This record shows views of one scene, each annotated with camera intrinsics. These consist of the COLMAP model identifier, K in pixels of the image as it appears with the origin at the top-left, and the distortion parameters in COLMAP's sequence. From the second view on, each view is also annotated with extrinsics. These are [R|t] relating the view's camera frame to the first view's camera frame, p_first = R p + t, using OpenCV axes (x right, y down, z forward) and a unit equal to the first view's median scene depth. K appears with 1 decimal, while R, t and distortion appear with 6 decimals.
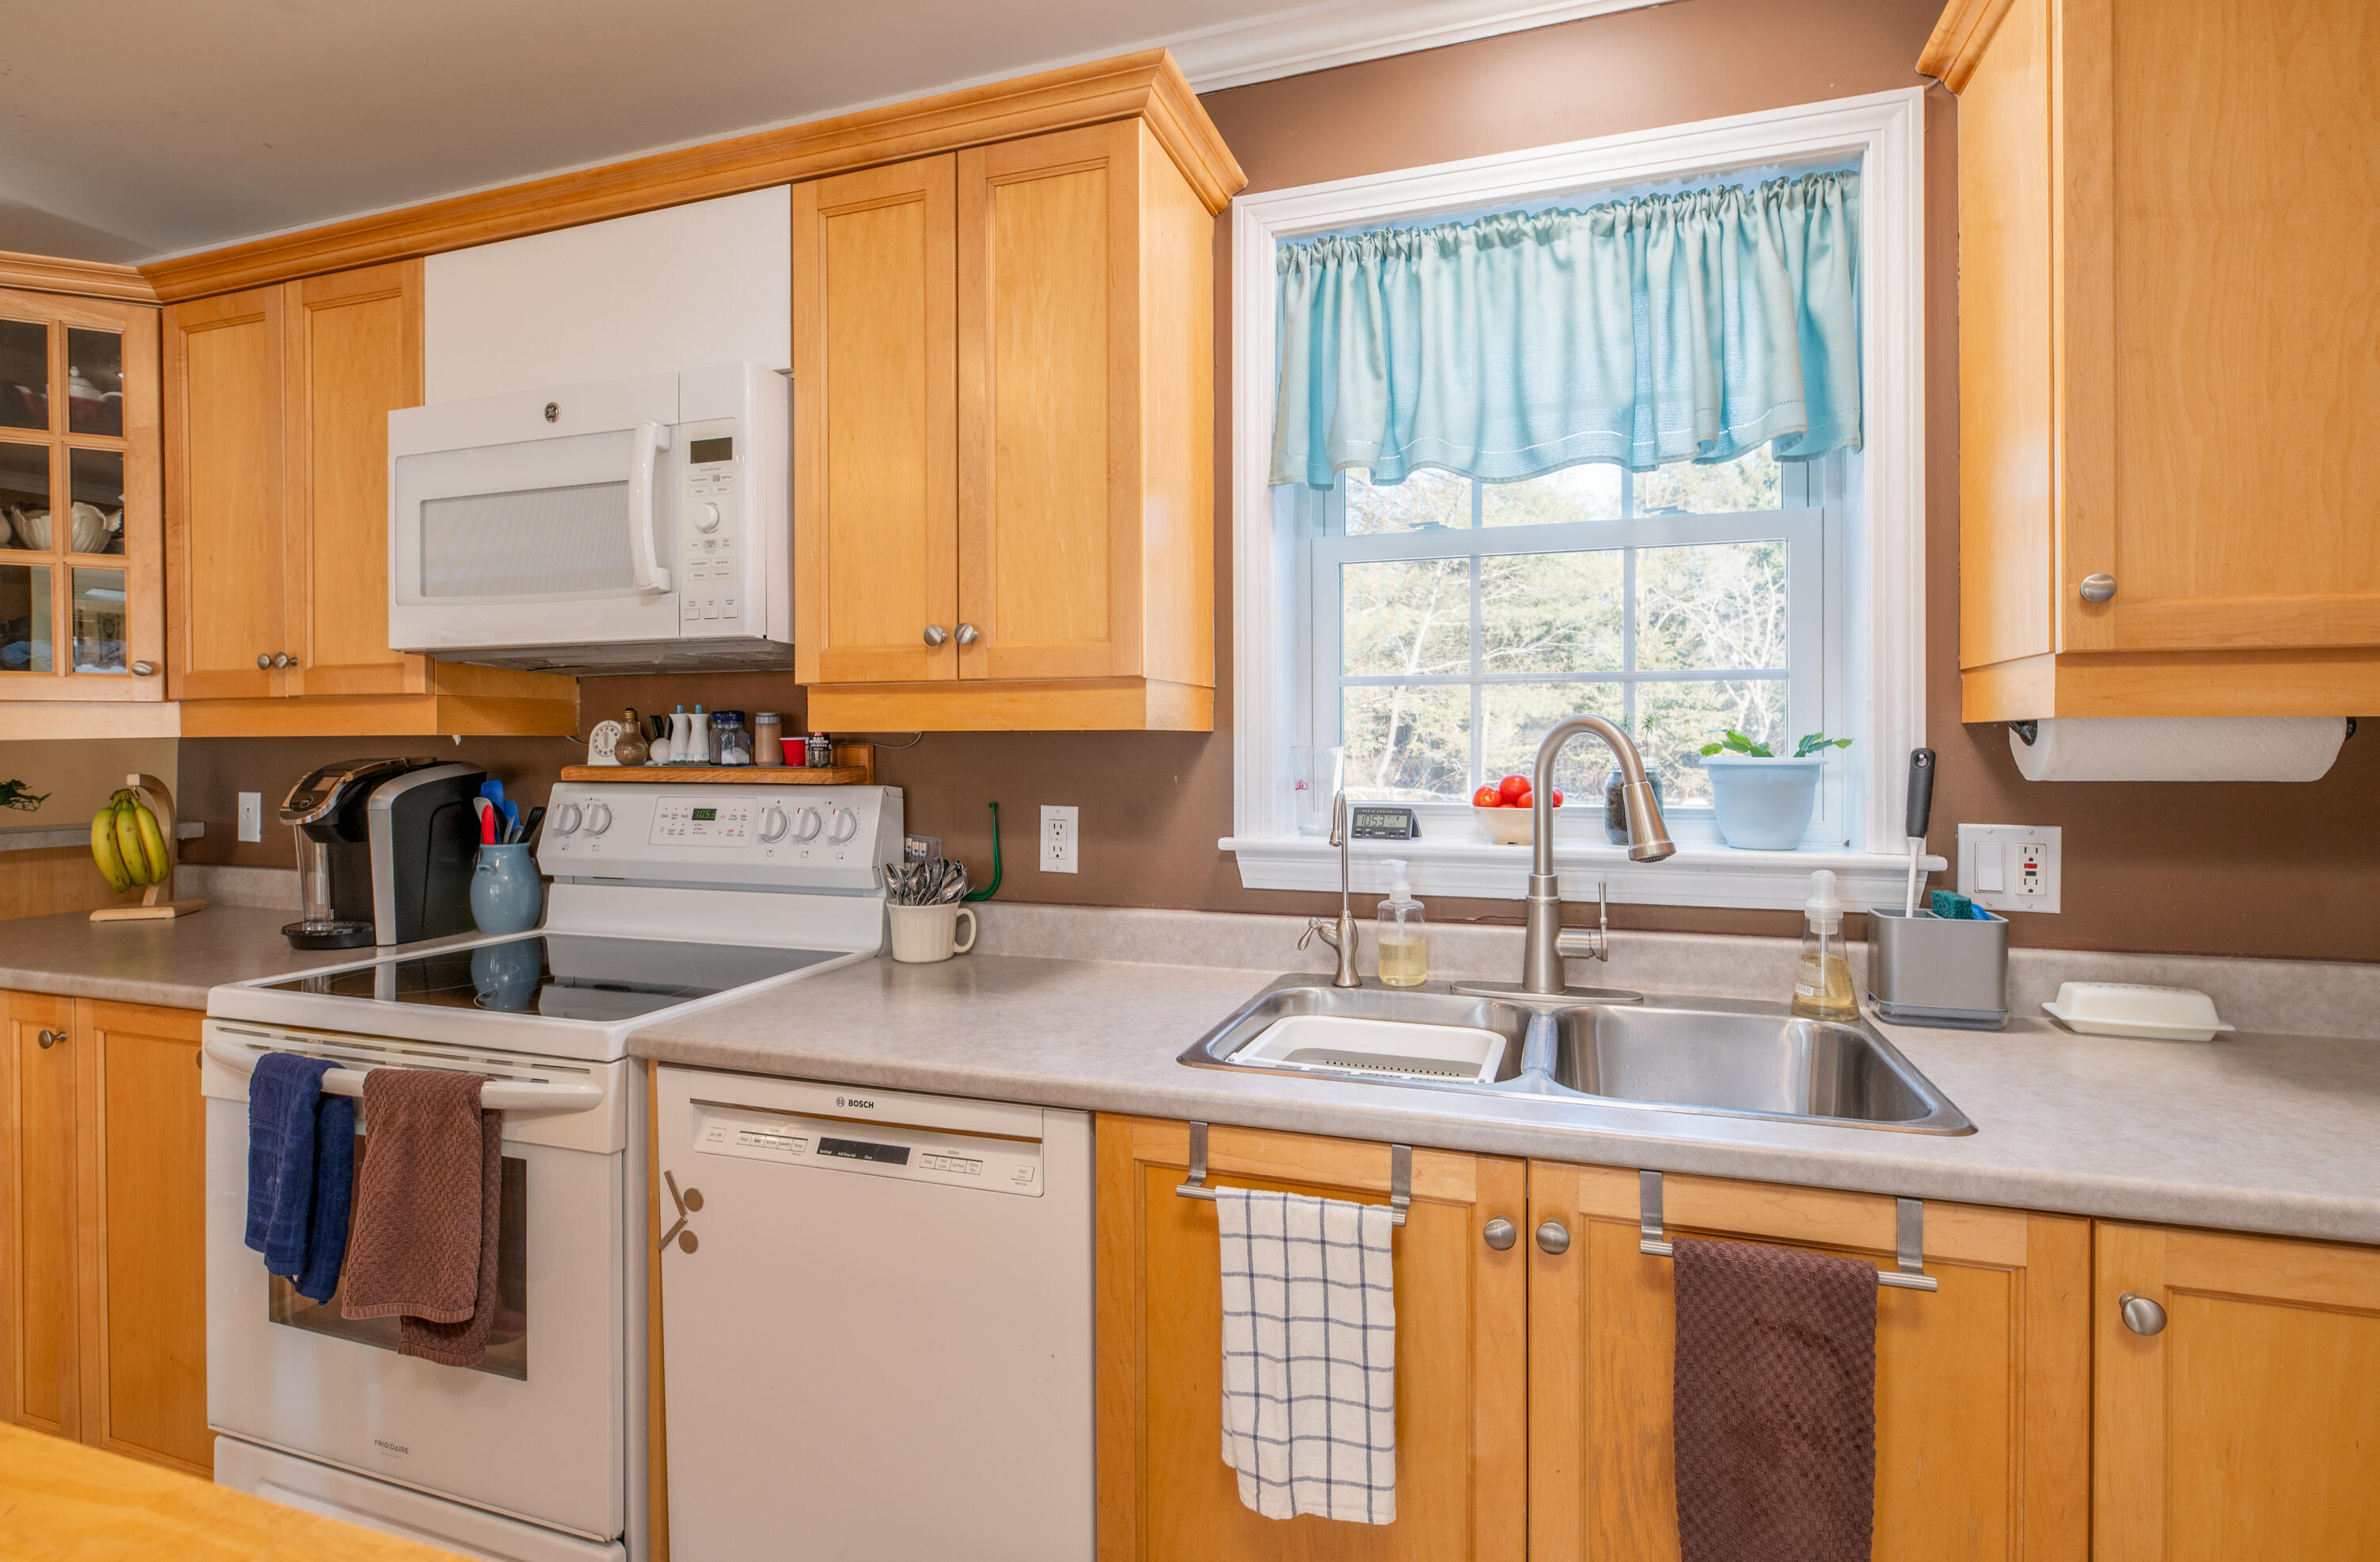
lens RADIAL K [[1182.8, 0, 1193.9], [0, 1182.8, 770.2], [0, 0, 1]] dist [0.005500, 0.000561]
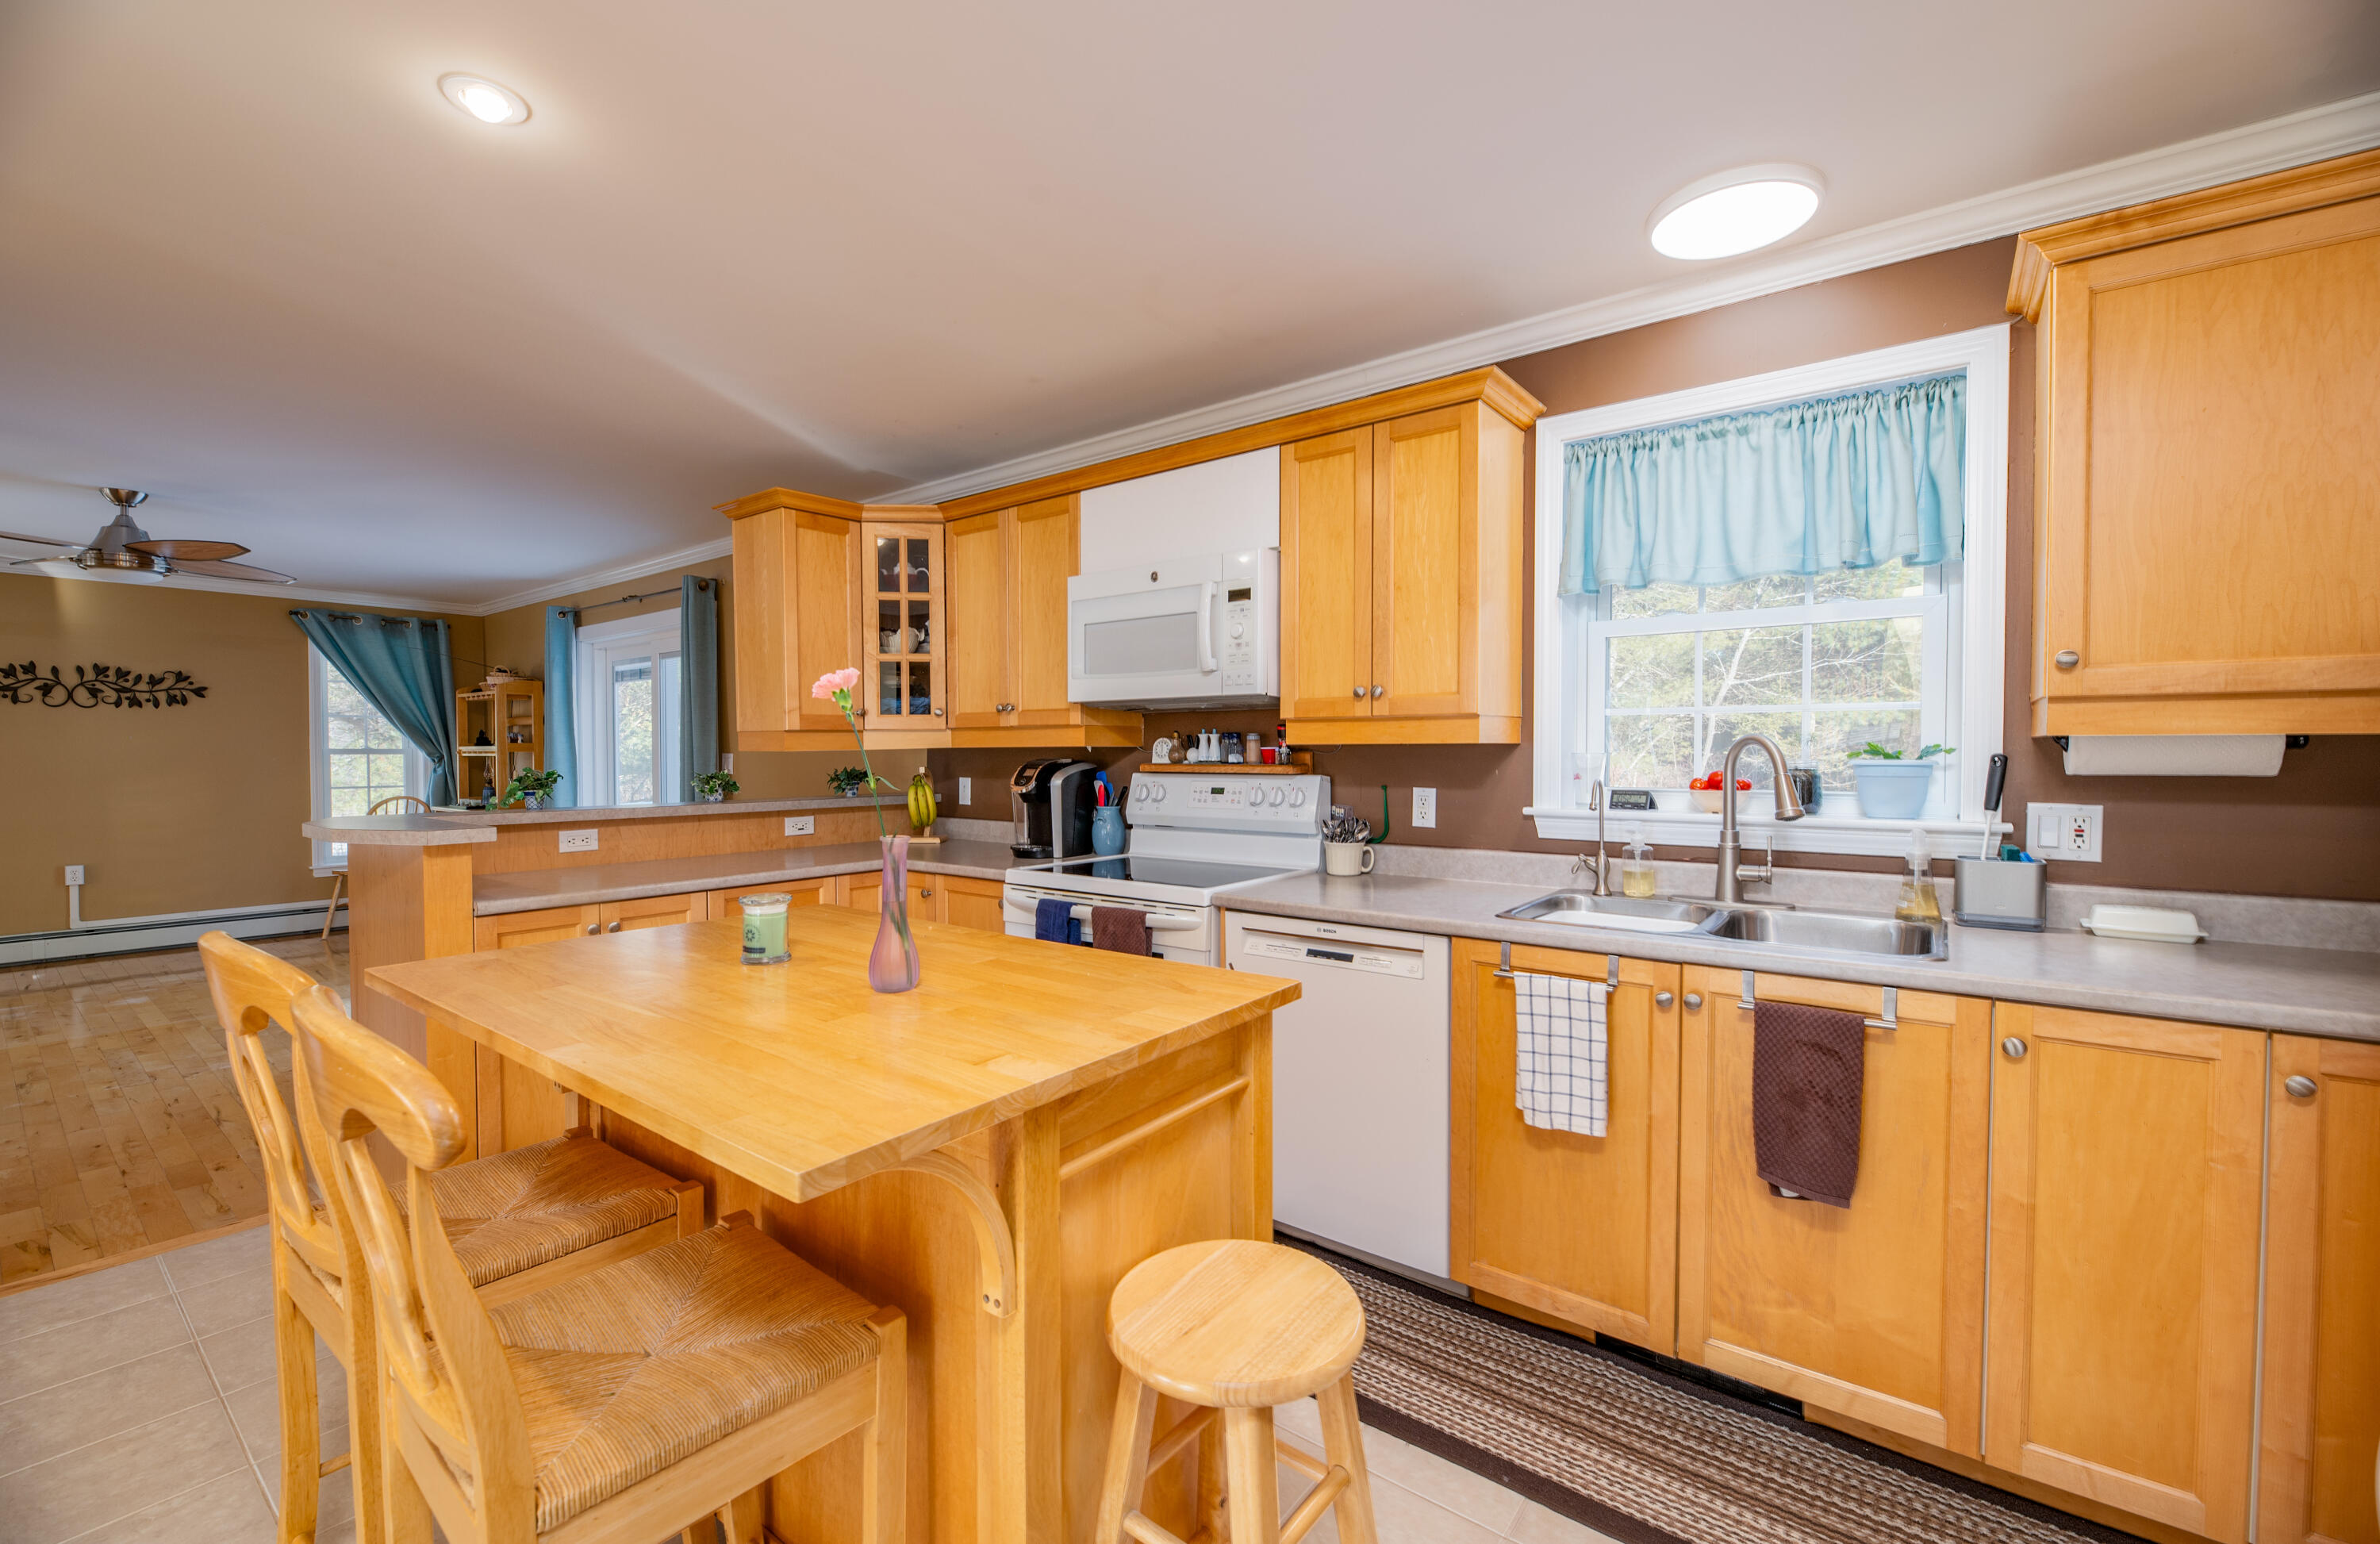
lens RADIAL K [[984.3, 0, 1195.2], [0, 984.3, 784.3], [0, 0, 1]] dist [0.000060, -0.000976]
pose [[0.951062, 0.010332, -0.308828, 0.011094], [-0.006698, 0.999895, 0.012825, 0.010993], [0.308928, -0.010129, 0.951031, -0.519969]]
